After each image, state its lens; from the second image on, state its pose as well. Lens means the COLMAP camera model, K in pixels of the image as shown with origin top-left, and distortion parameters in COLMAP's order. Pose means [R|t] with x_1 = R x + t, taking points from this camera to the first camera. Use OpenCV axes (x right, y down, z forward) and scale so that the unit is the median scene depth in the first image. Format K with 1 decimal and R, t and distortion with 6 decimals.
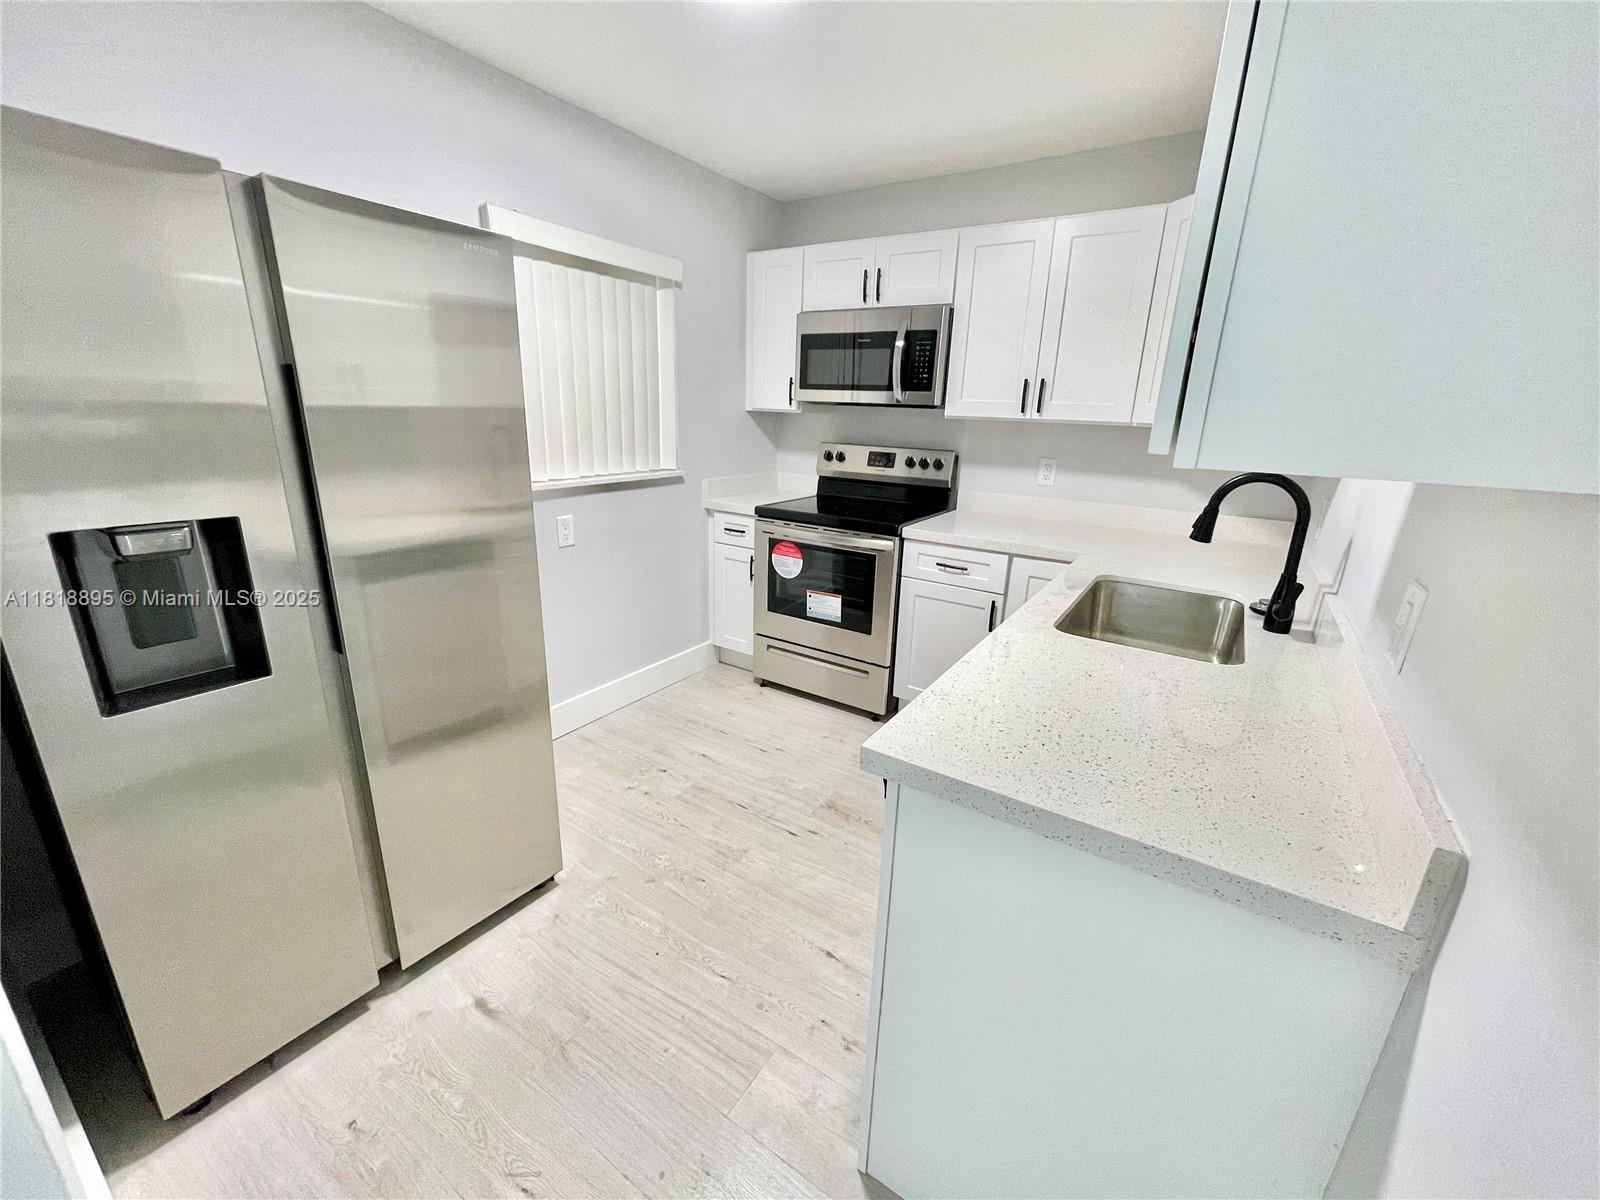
lens RADIAL K [[650.2, 0, 794.0], [0, 650.2, 598.3], [0, 0, 1]] dist [-0.000678, 0.000177]
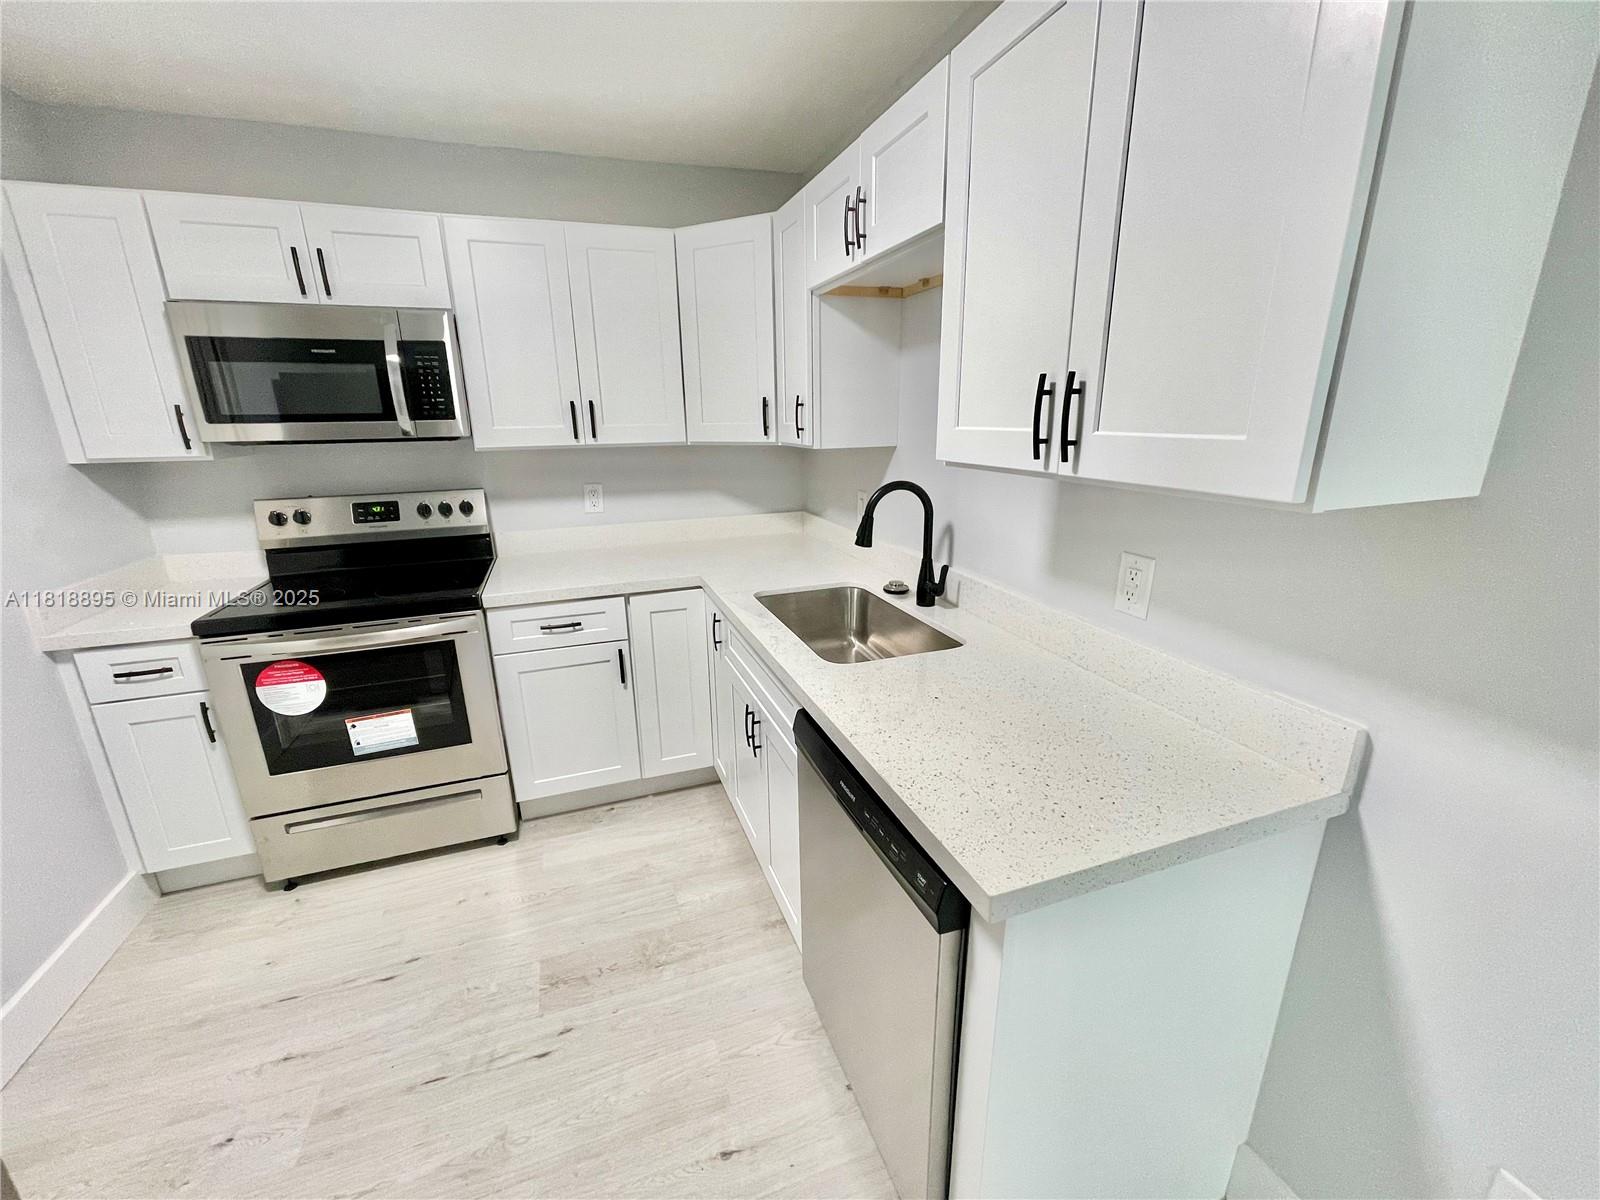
lens RADIAL K [[650.2, 0, 794.0], [0, 650.2, 598.3], [0, 0, 1]] dist [-0.000678, 0.000177]
pose [[0.596332, -0.256377, 0.760696, -0.184441], [0.263009, 0.957722, 0.116599, -0.090908], [-0.758428, 0.130539, 0.638550, 0.207706]]
